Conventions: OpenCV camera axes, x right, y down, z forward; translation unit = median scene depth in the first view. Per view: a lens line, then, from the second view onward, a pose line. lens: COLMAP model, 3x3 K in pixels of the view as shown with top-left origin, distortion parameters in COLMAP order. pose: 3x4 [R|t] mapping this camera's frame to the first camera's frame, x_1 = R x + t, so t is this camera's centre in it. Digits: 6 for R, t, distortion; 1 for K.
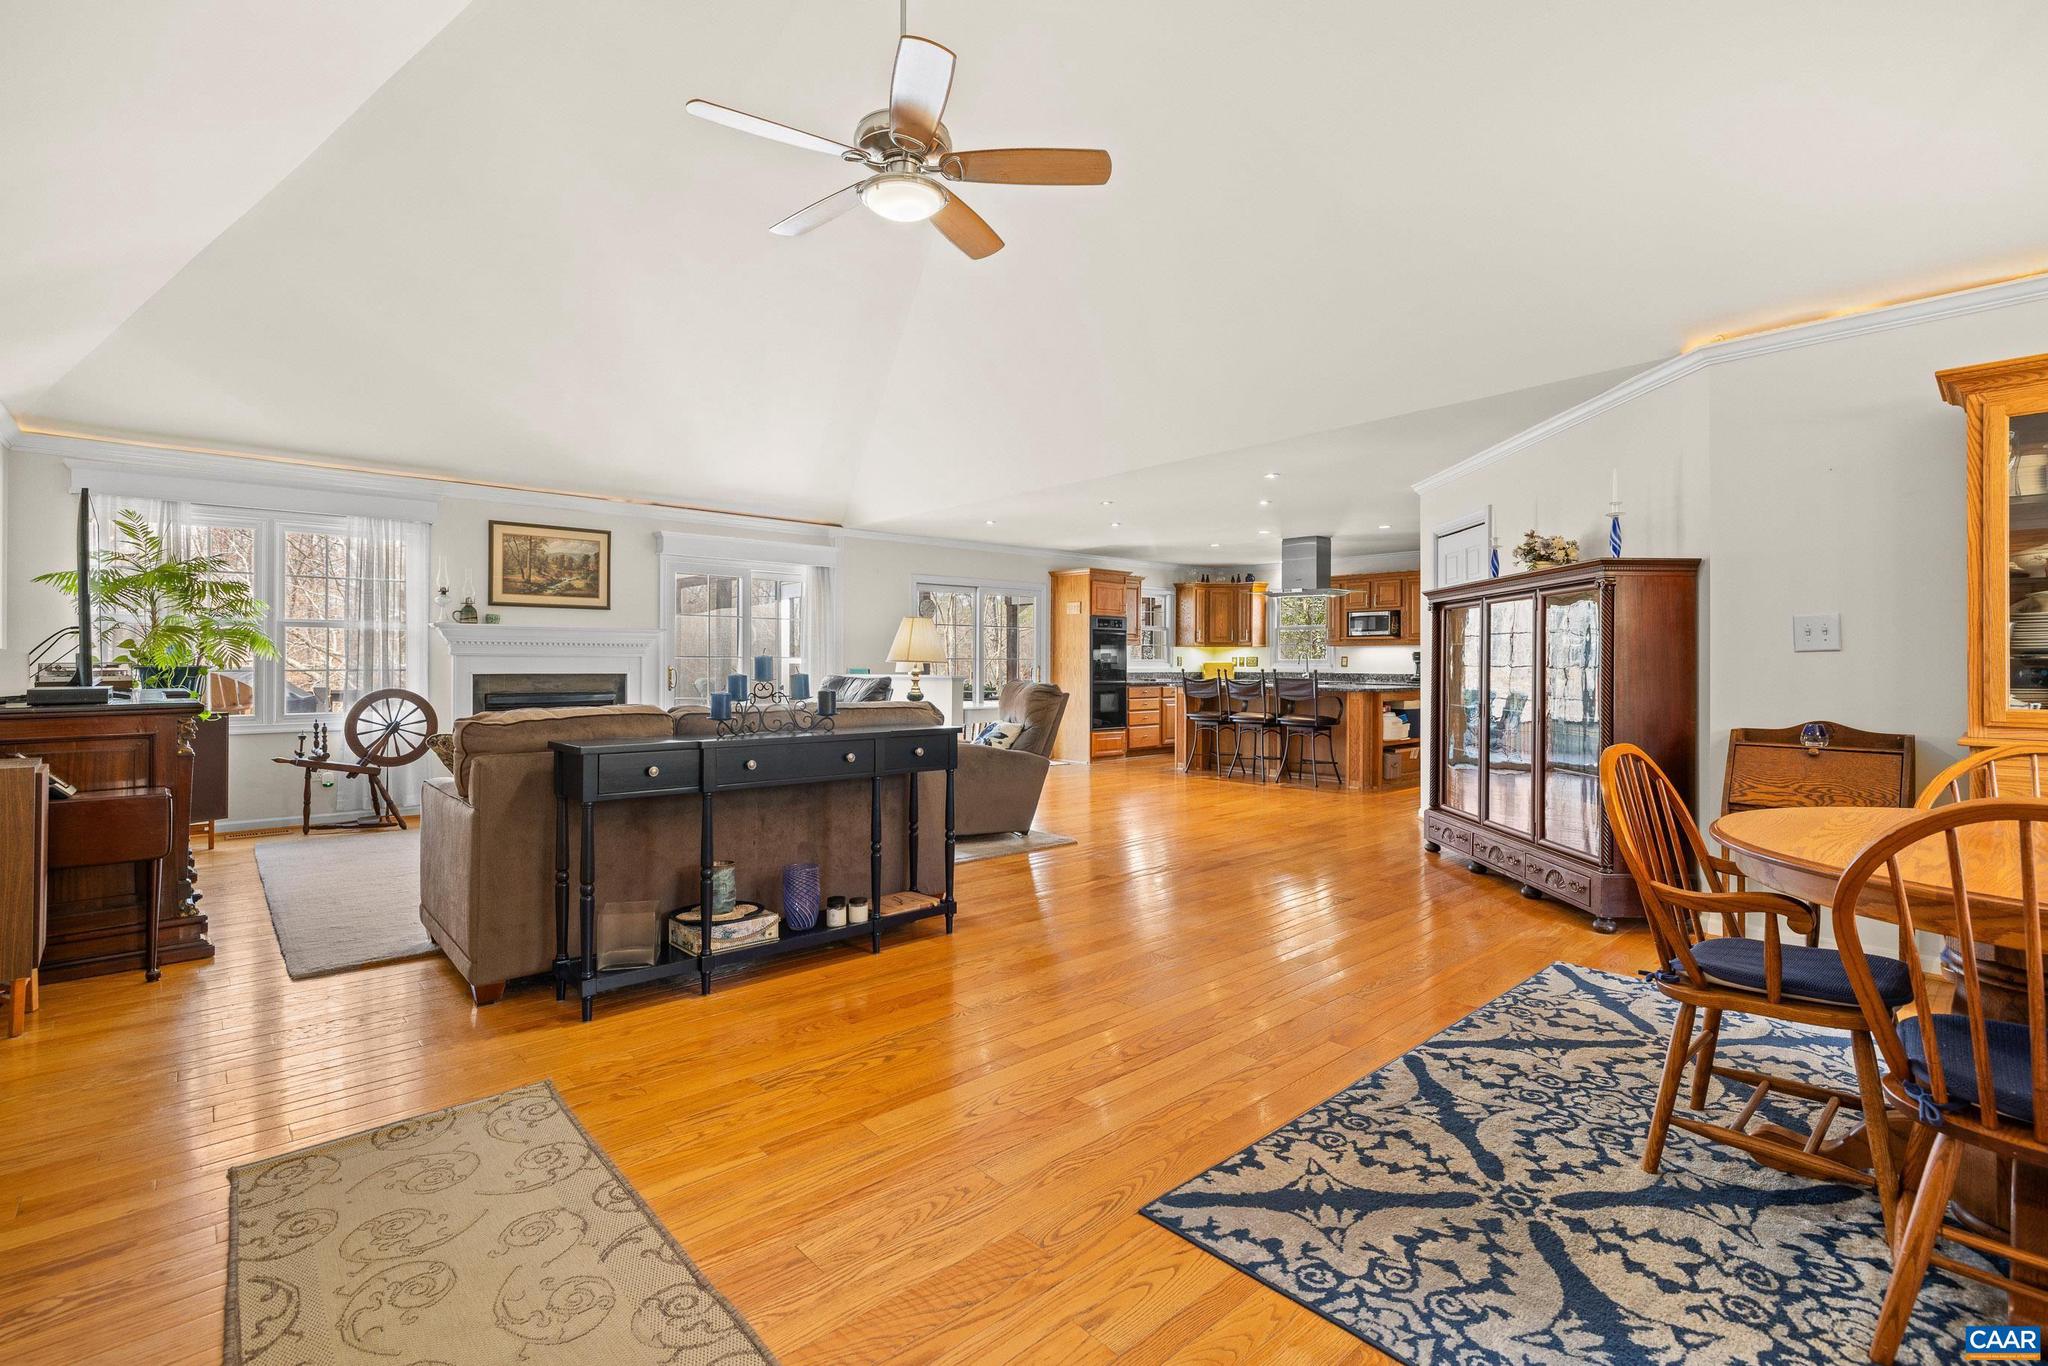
lens RADIAL K [[924.0, 0, 1017.1], [0, 924.0, 670.1], [0, 0, 1]] dist [-0.000119, 0.000077]
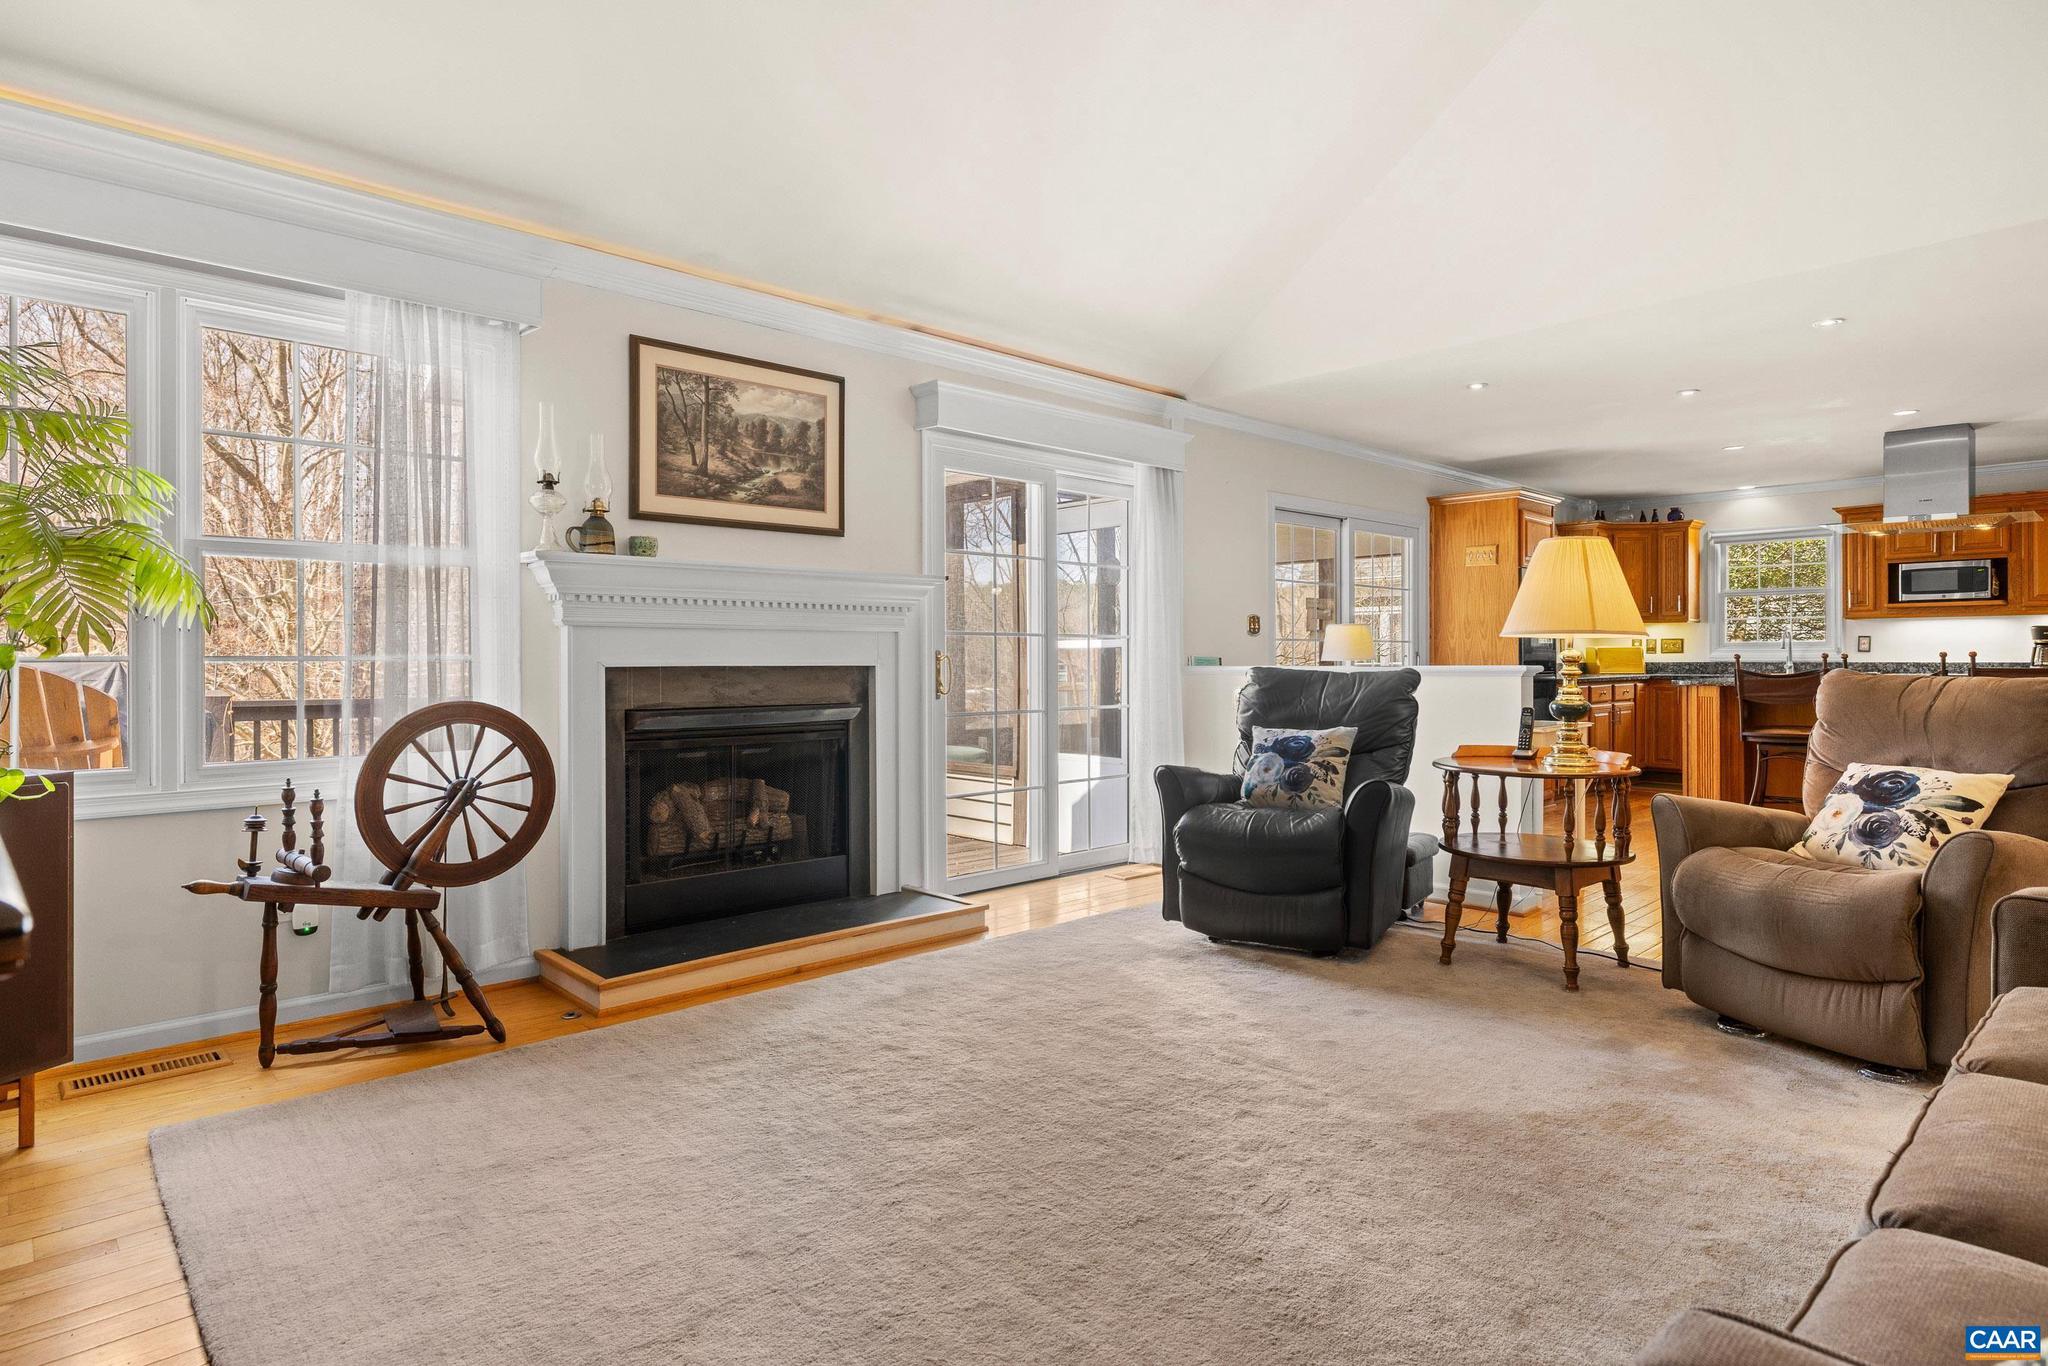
lens RADIAL K [[1105.6, 0, 1027.8], [0, 1105.6, 668.2], [0, 0, 1]] dist [0.000196, 0.000039]
pose [[0.999576, -0.006117, 0.028461, -0.388112], [0.006105, 0.999981, 0.000520, 0.005720], [-0.028463, -0.000346, 0.999595, 0.439022]]
